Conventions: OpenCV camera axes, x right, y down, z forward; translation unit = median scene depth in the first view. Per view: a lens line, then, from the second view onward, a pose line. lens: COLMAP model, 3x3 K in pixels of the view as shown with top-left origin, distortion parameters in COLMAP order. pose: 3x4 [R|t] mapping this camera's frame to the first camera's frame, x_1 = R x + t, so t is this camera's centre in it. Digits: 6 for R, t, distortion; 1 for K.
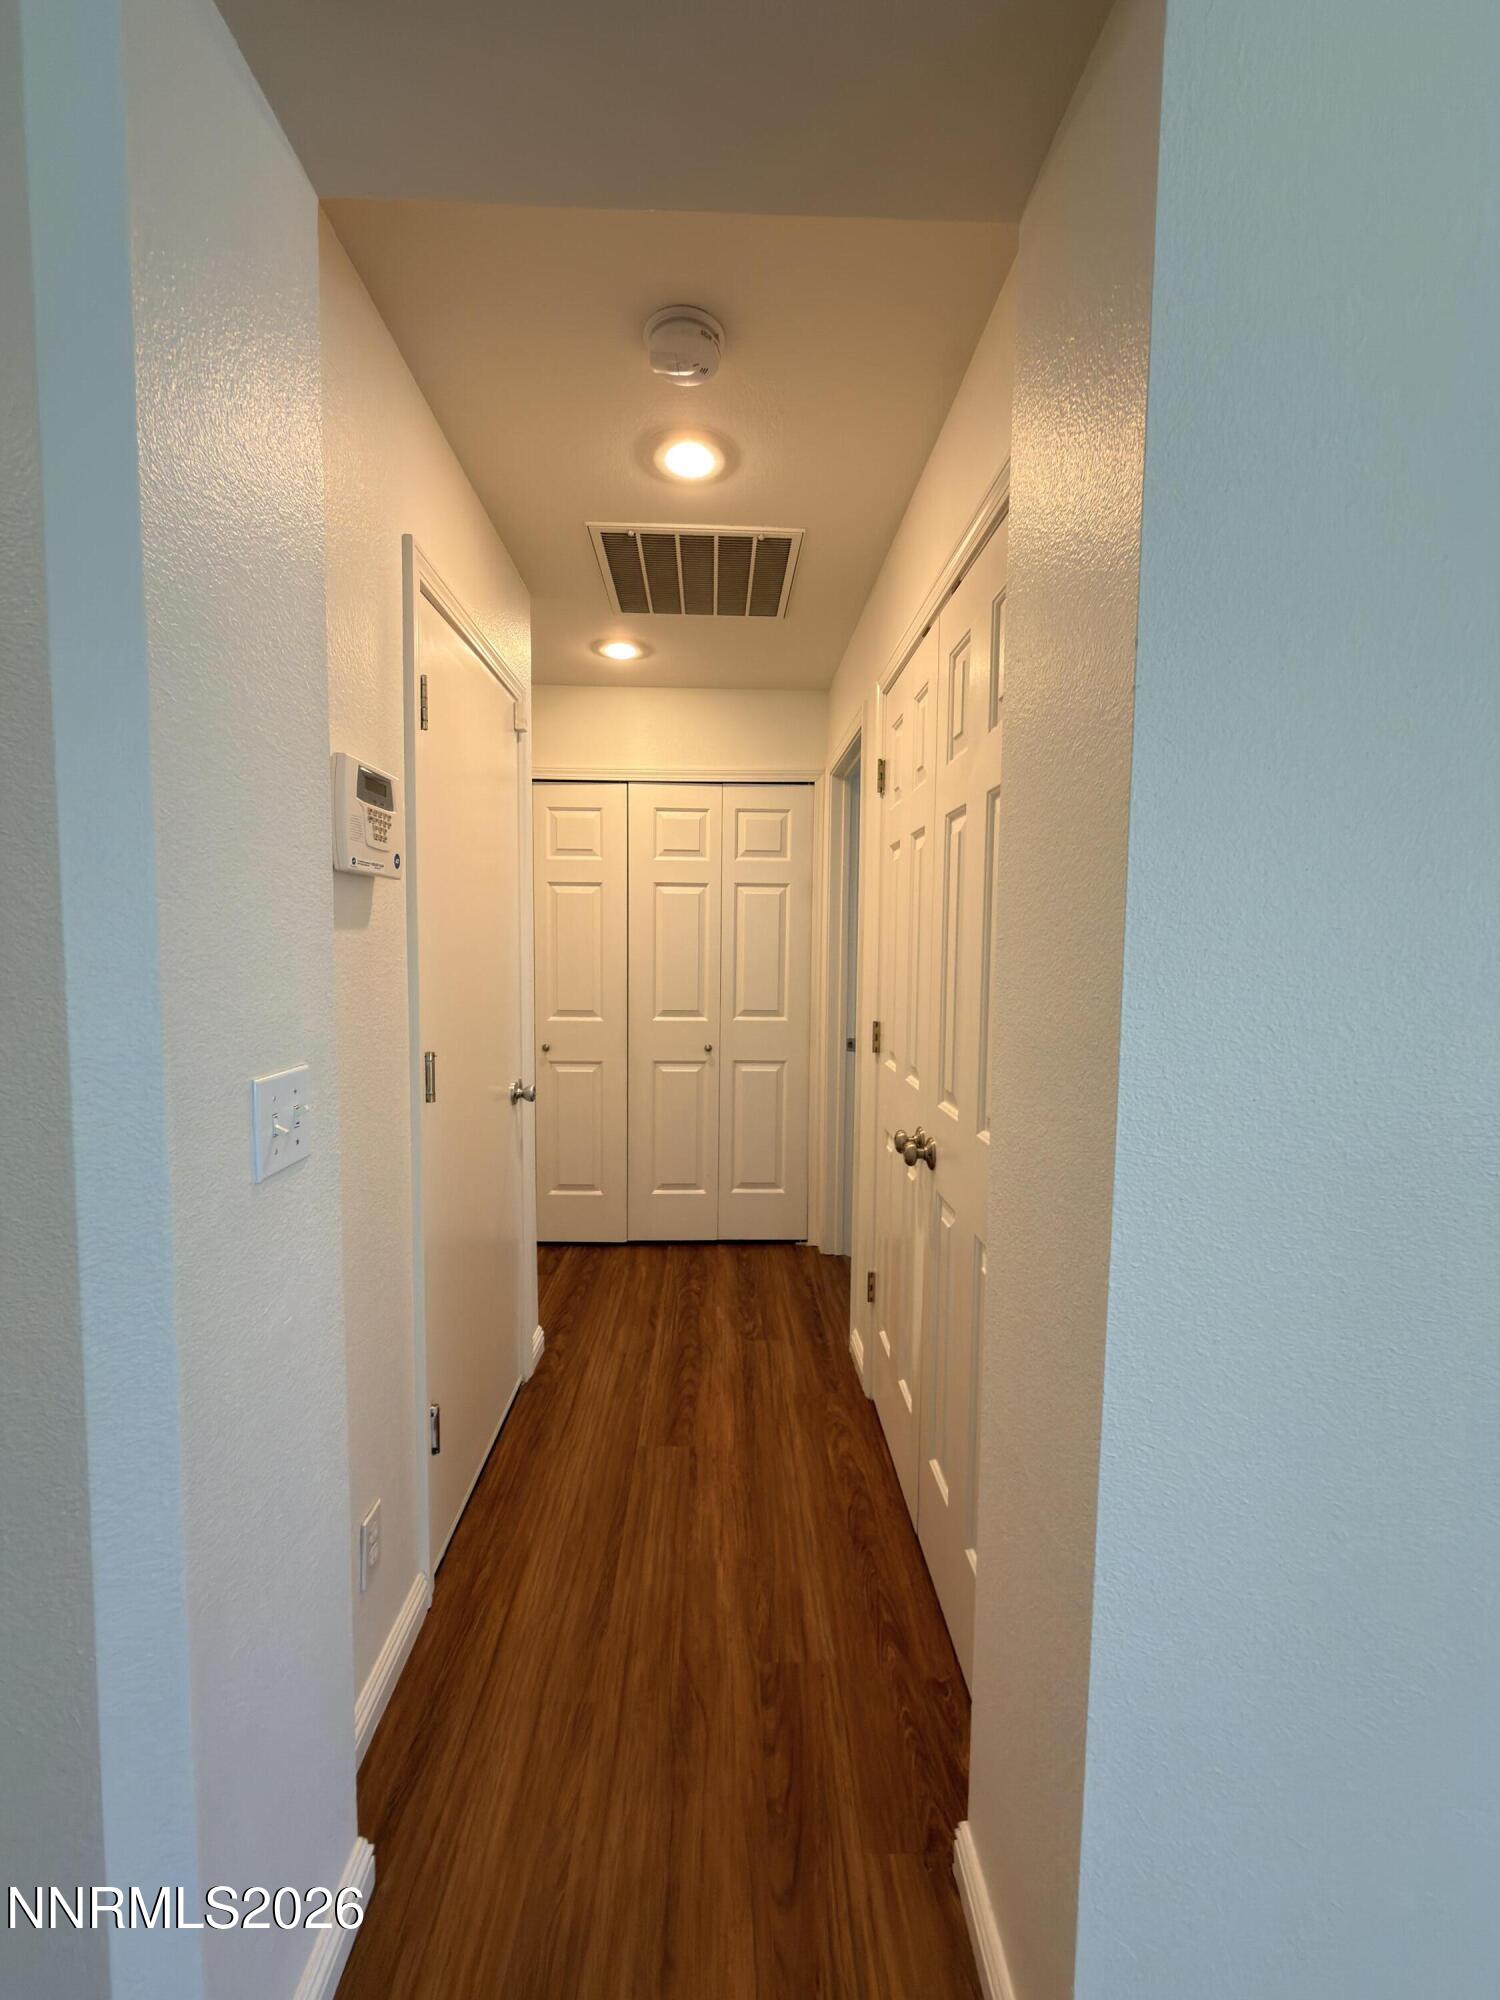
lens RADIAL K [[800.3, 0, 746.3], [0, 800.3, 996.6], [0, 0, 1]] dist [-0.007842, 0.001113]
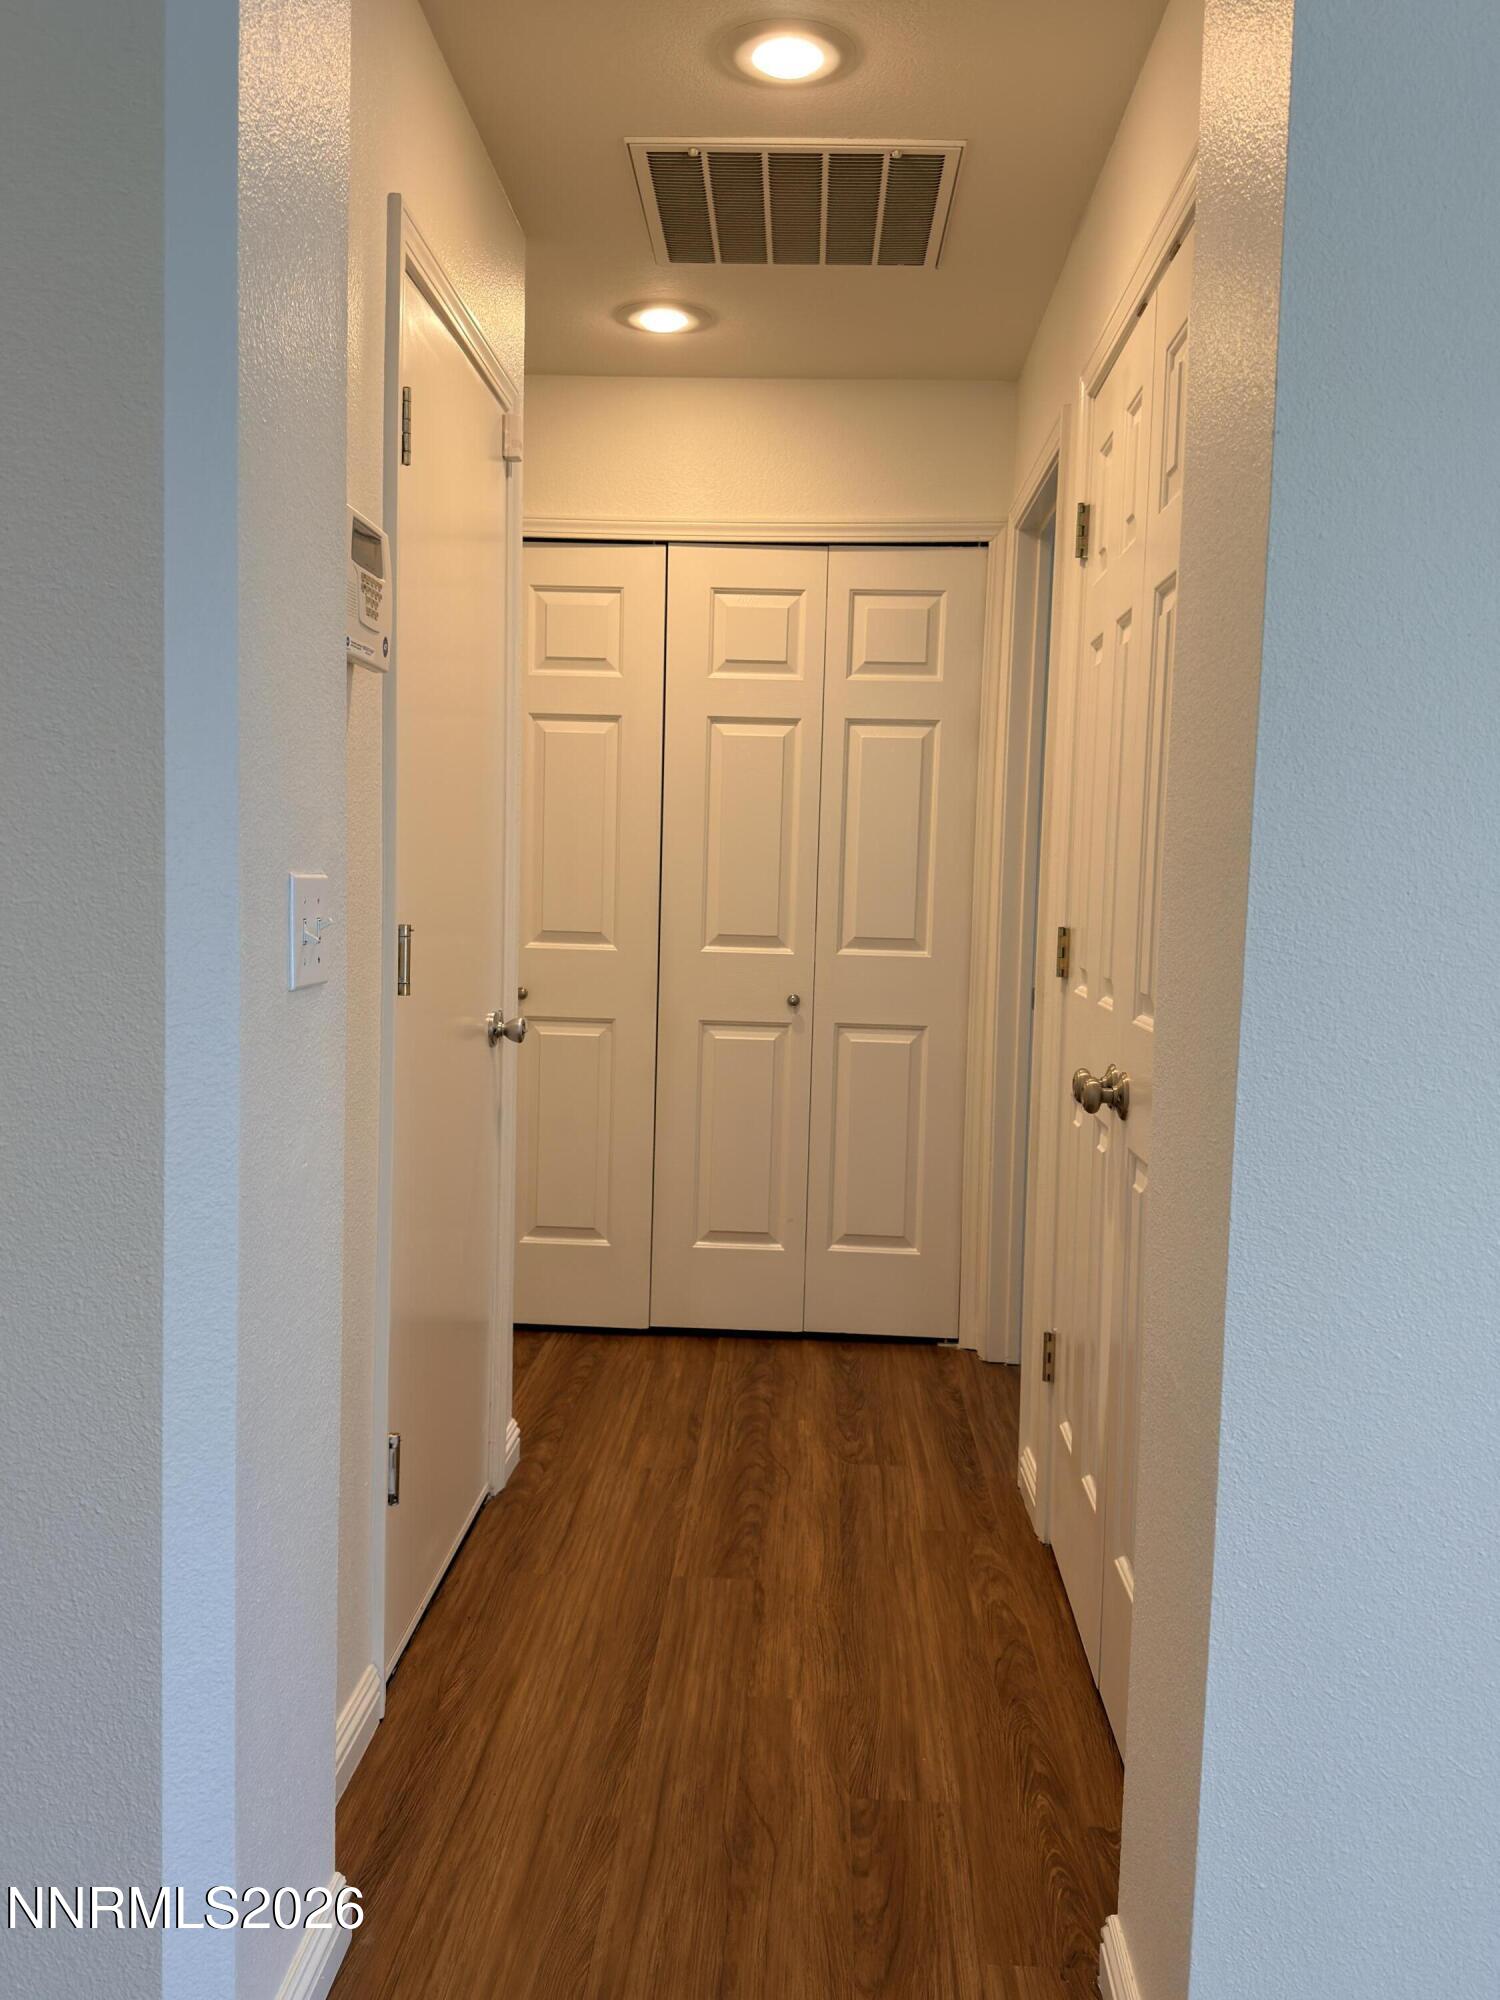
lens RADIAL K [[1646.2, 0, 741.1], [0, 1646.2, 1009.6], [0, 0, 1]] dist [0.054556, -0.068196]
pose [[0.996625, 0.022311, -0.078994, 0.015180], [-0.021388, 0.999693, 0.012507, 0.093839], [0.079249, -0.010775, 0.996797, -0.339268]]
